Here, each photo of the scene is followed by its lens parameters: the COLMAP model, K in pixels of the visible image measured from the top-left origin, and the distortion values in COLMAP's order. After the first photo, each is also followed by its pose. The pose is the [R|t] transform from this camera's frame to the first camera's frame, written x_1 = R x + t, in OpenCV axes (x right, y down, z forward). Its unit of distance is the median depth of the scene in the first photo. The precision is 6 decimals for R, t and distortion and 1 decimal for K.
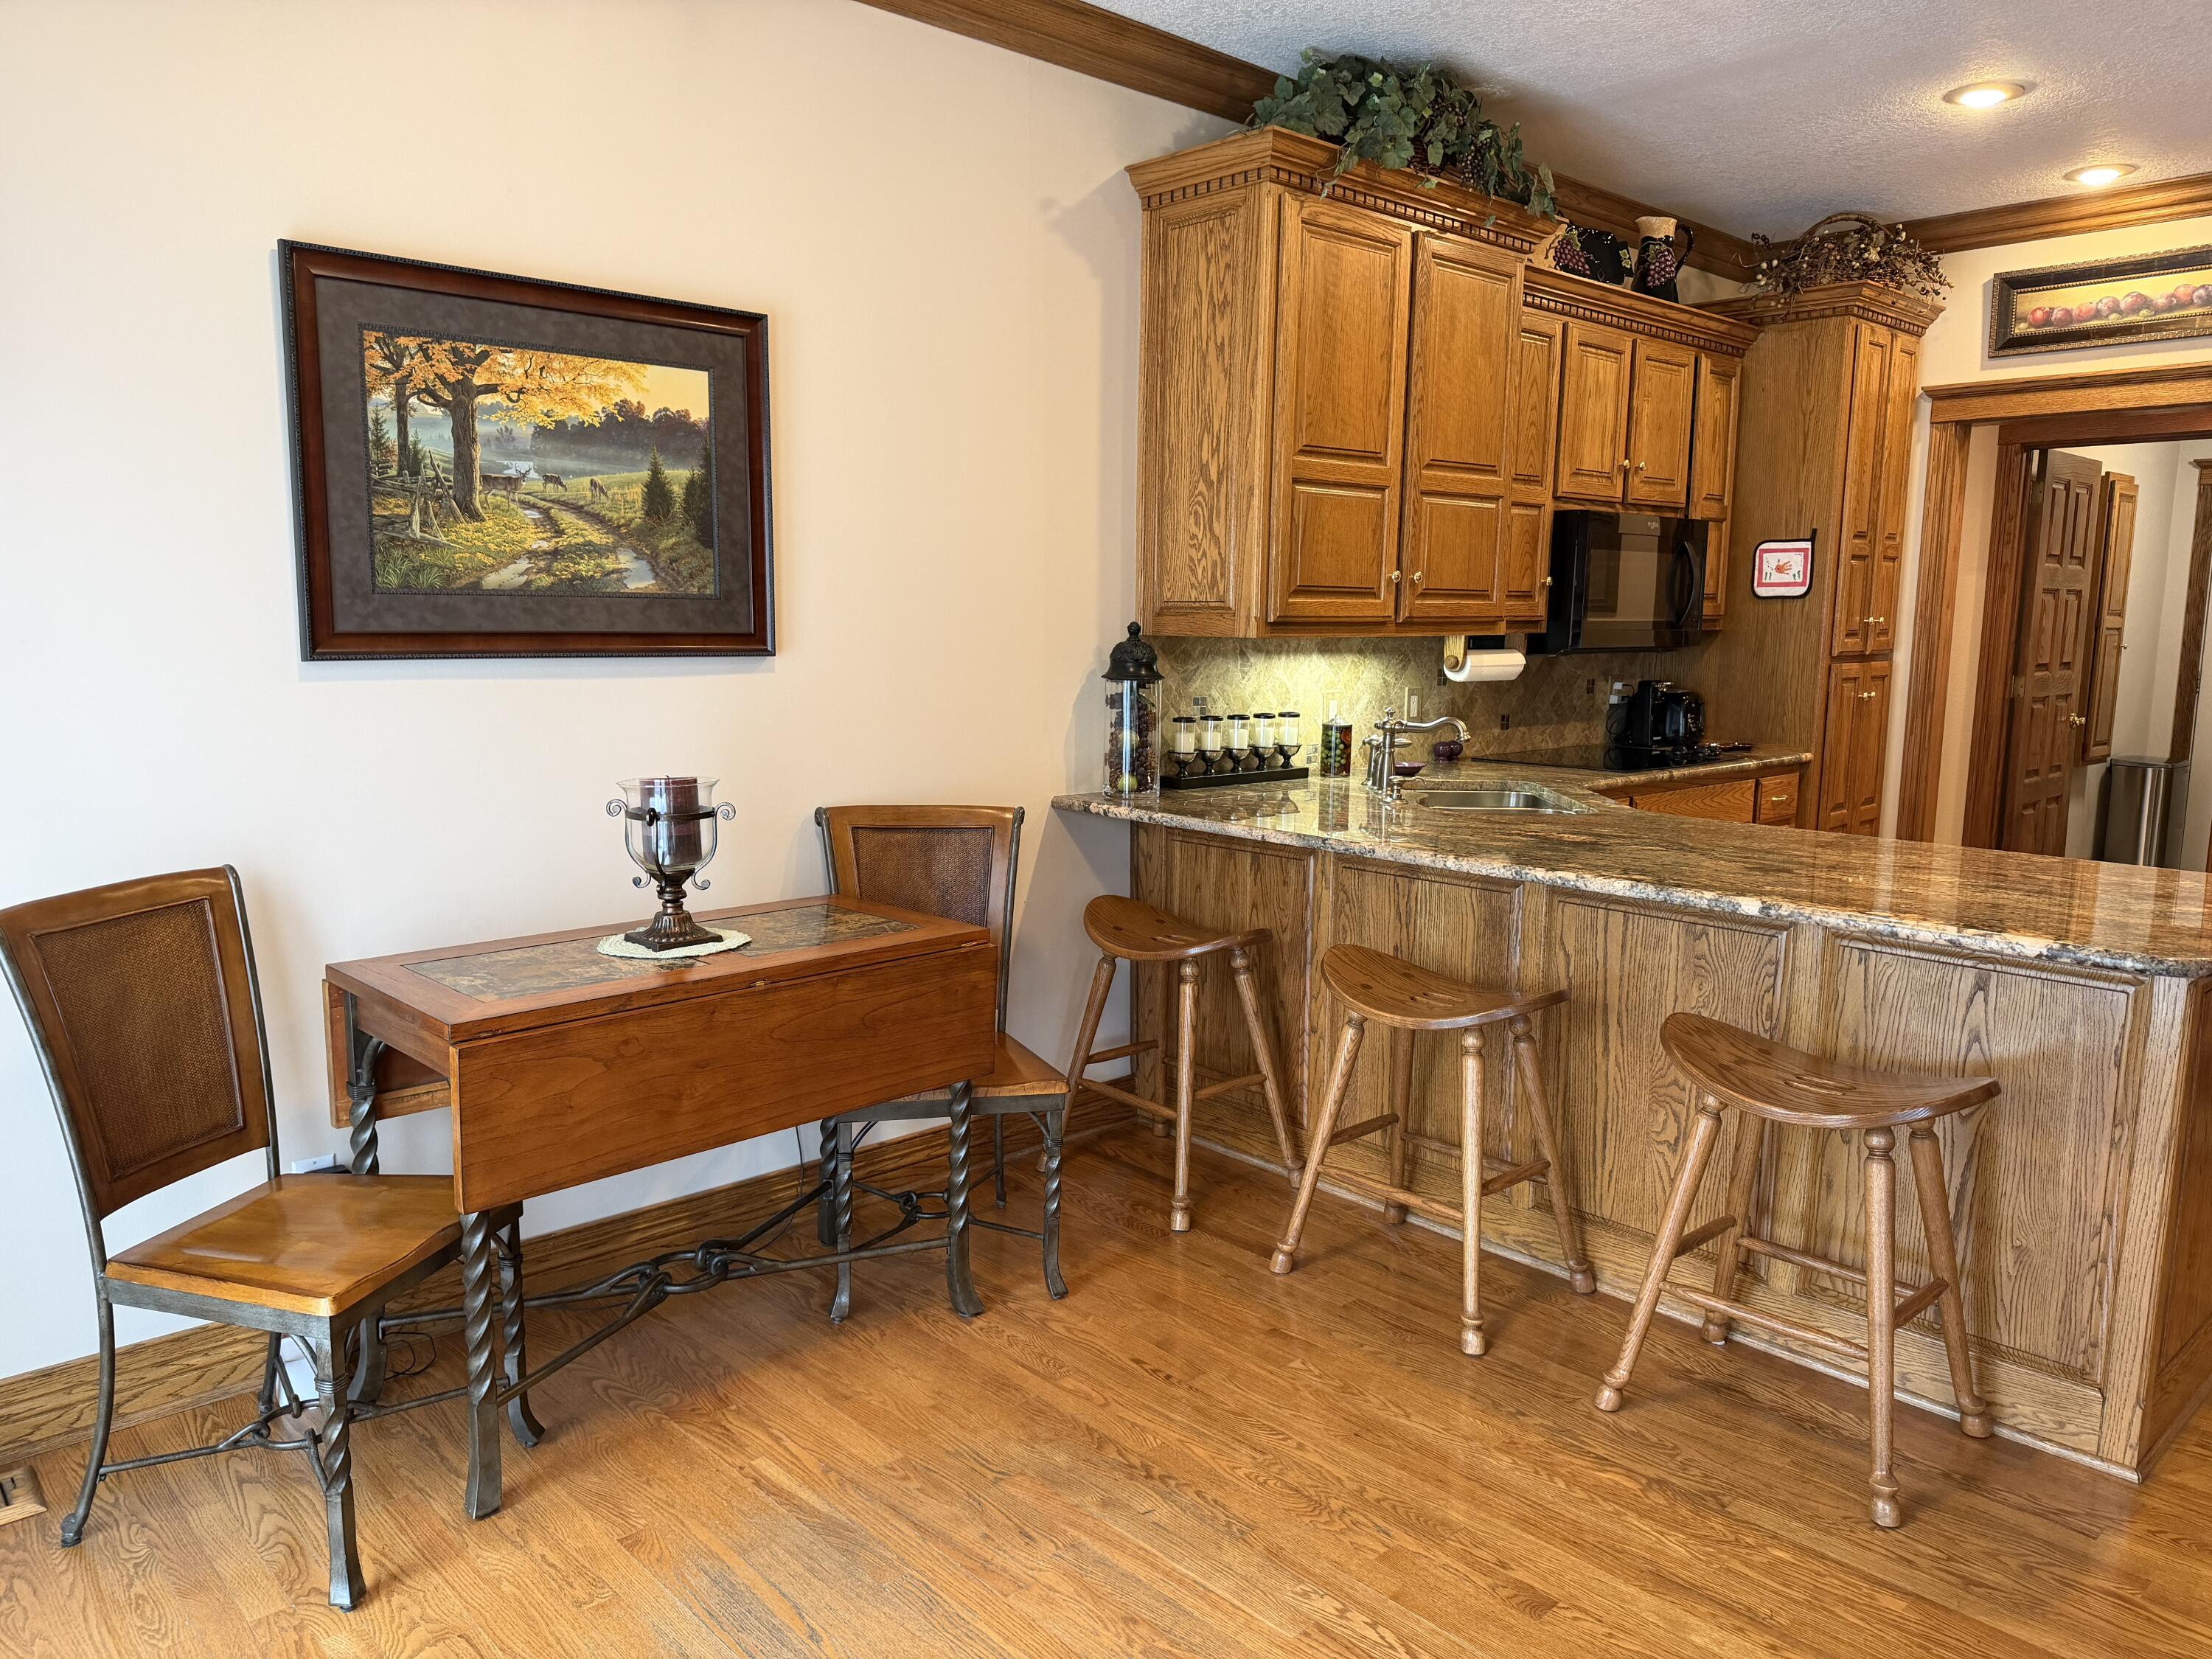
lens RADIAL K [[1567.2, 0, 1087.2], [0, 1567.2, 837.9], [0, 0, 1]] dist [0.008308, -0.009420]
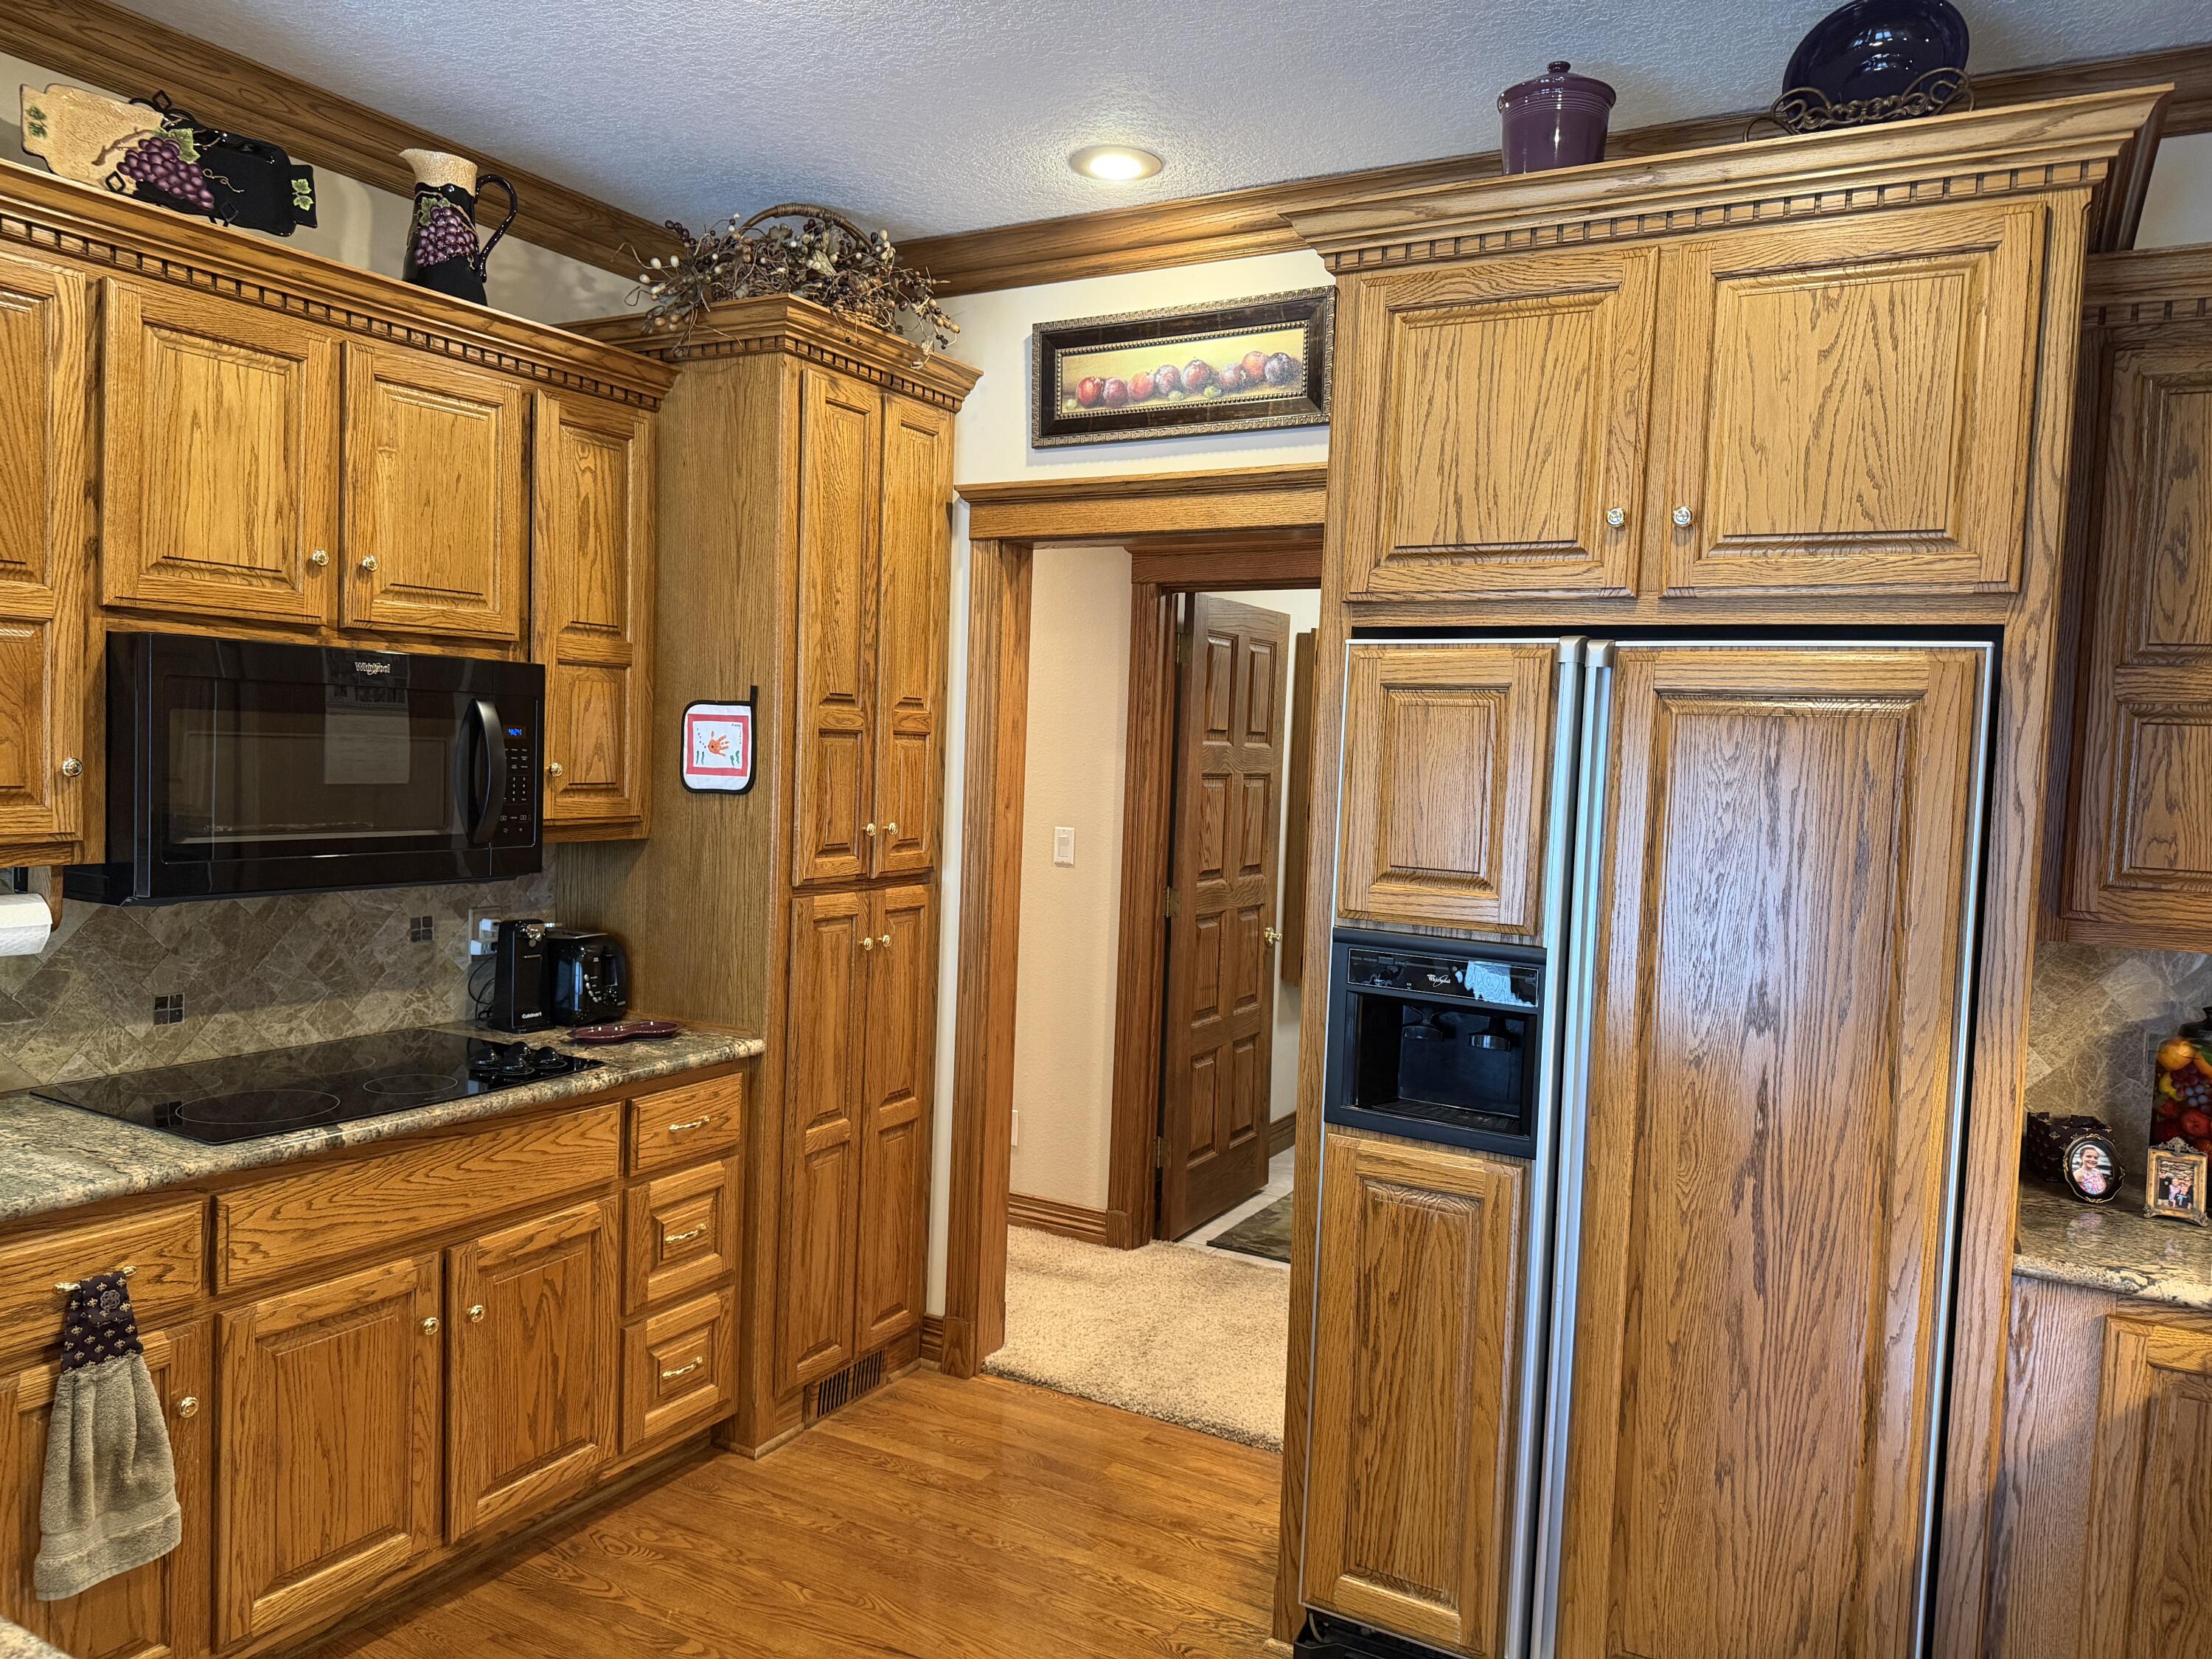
lens RADIAL K [[1557.0, 0, 1056.9], [0, 1557.0, 826.6], [0, 0, 1]] dist [0.066831, -0.099301]
pose [[0.958374, 0.013815, 0.285180, 0.447236], [0.010662, 0.996401, -0.084097, -0.096649], [-0.285315, 0.083637, 0.954777, 0.414061]]
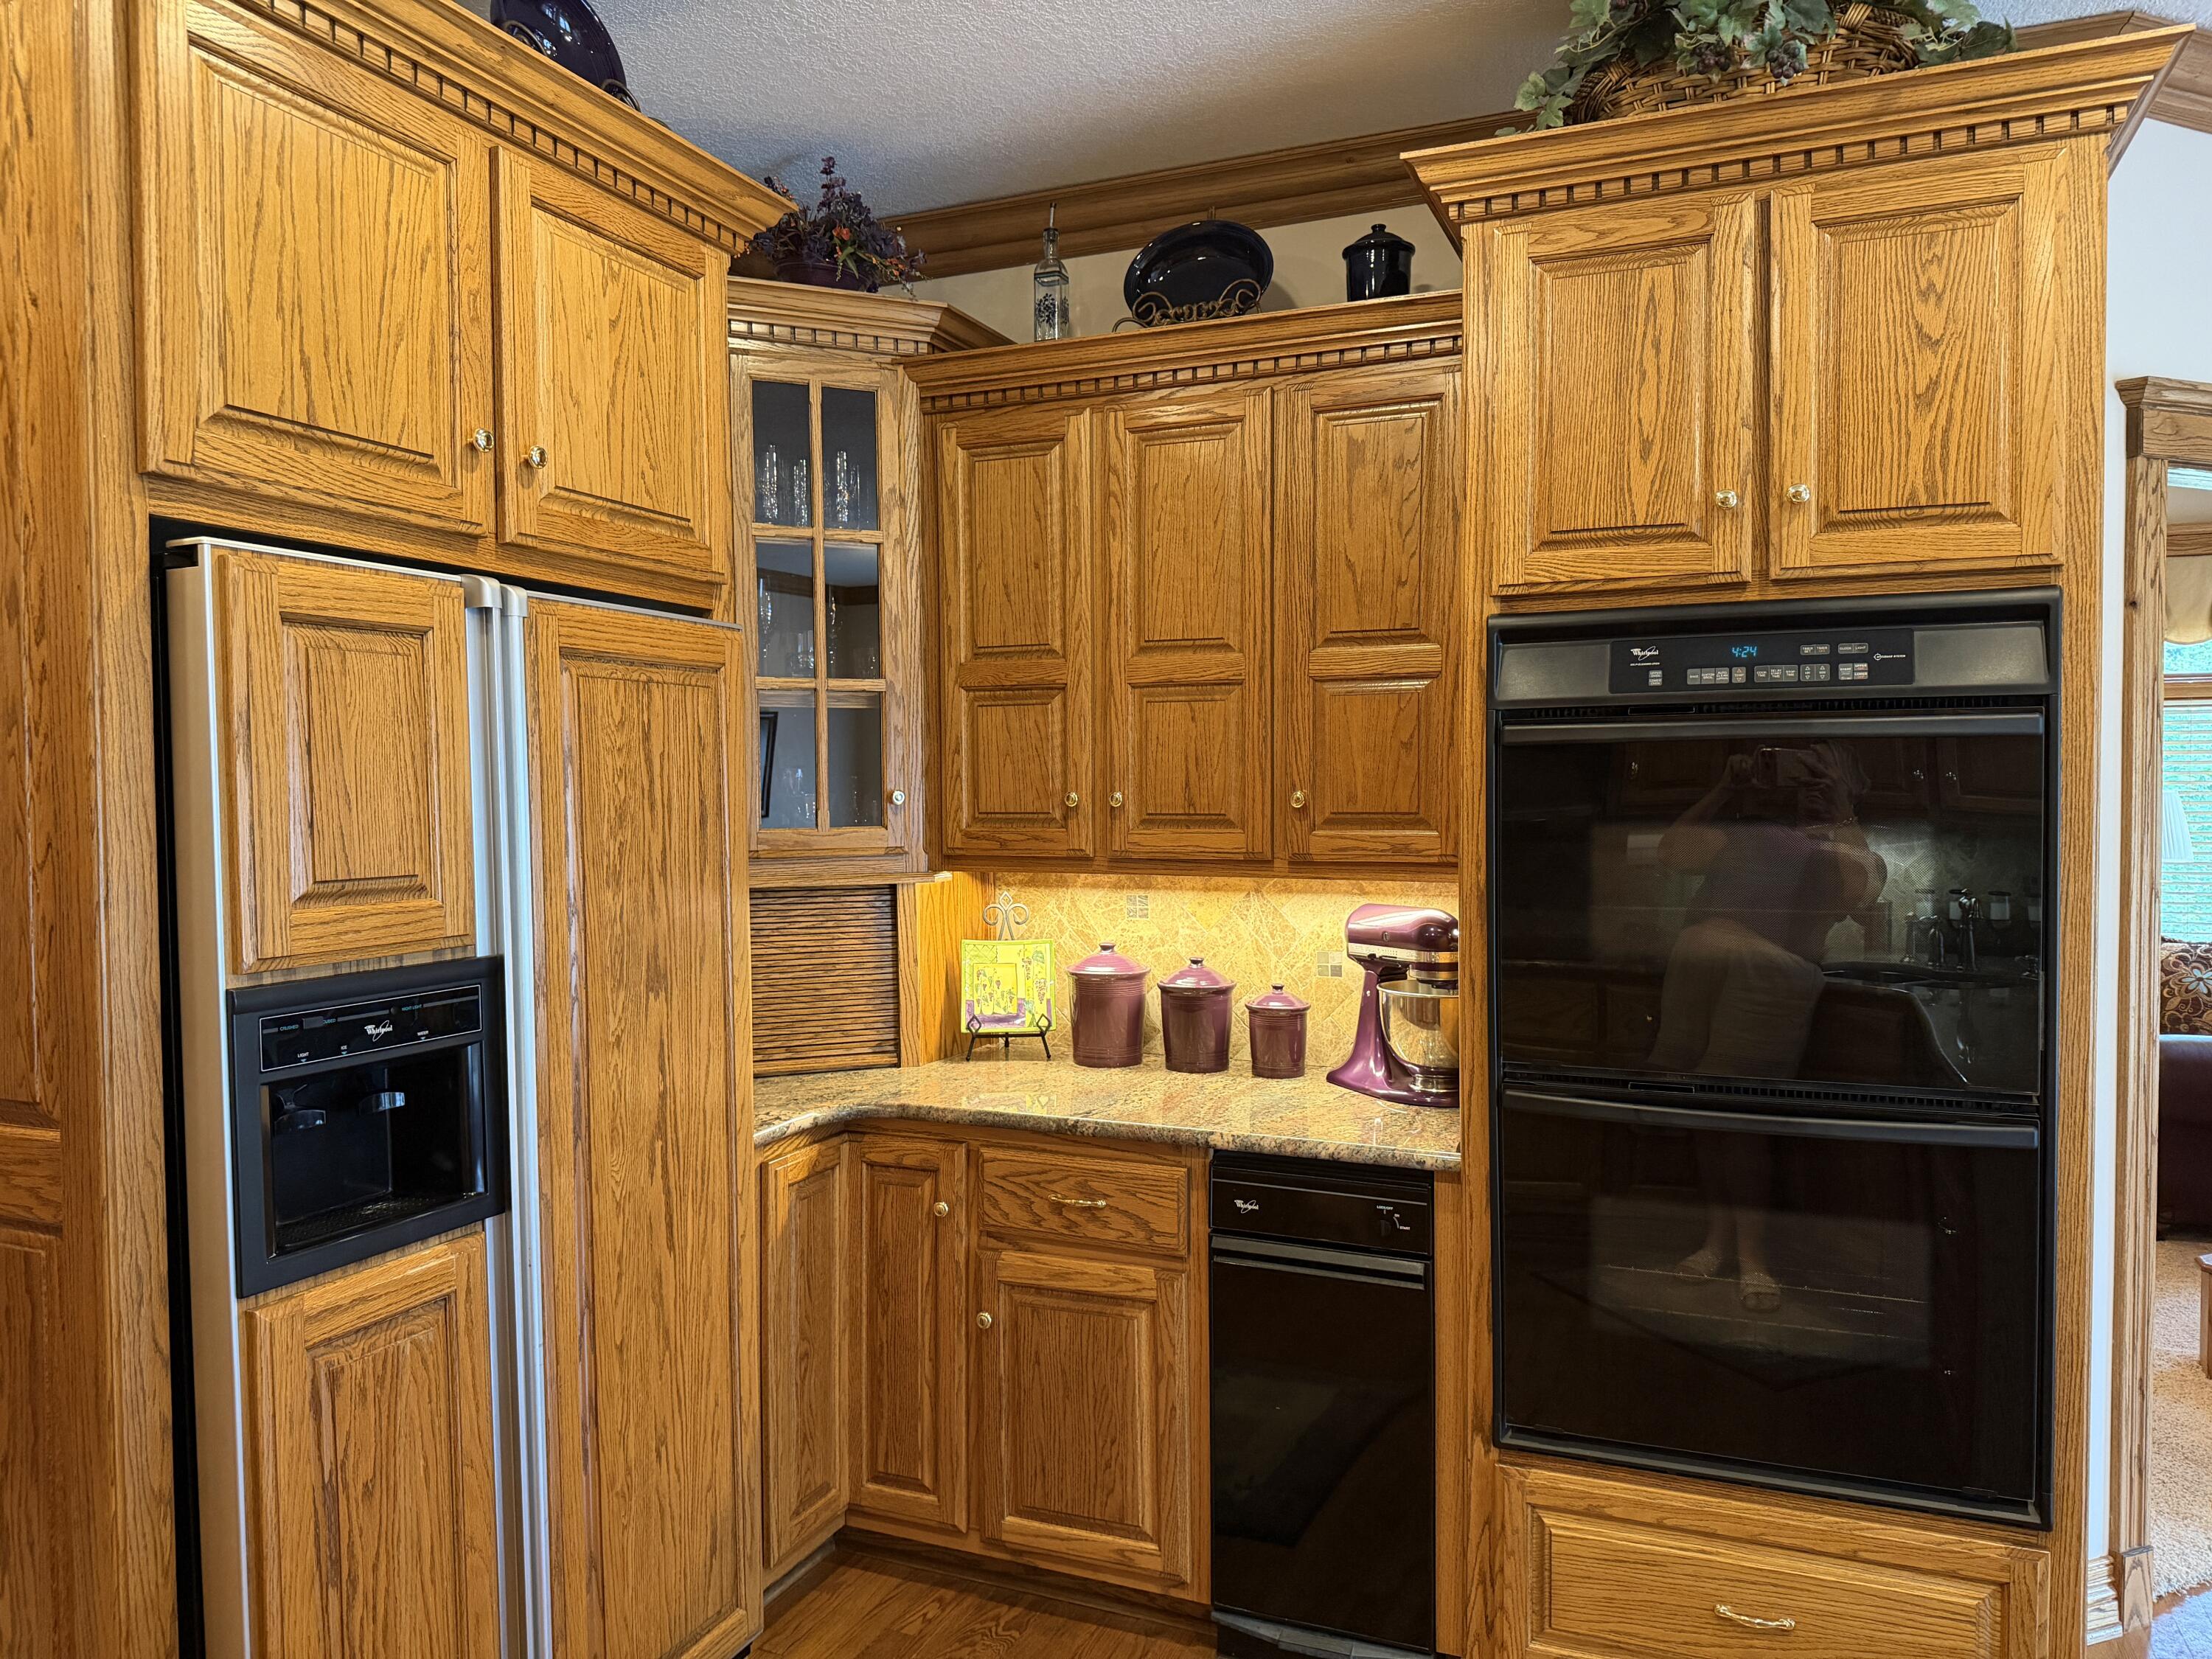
lens RADIAL K [[1534.0, 0, 1118.5], [0, 1534.0, 817.7], [0, 0, 1]] dist [0.003136, -0.033274]
pose [[-0.413825, -0.023382, 0.910056, 0.310577], [0.135390, 0.986972, 0.086924, -0.145753], [-0.900233, 0.159184, -0.405267, 0.852320]]
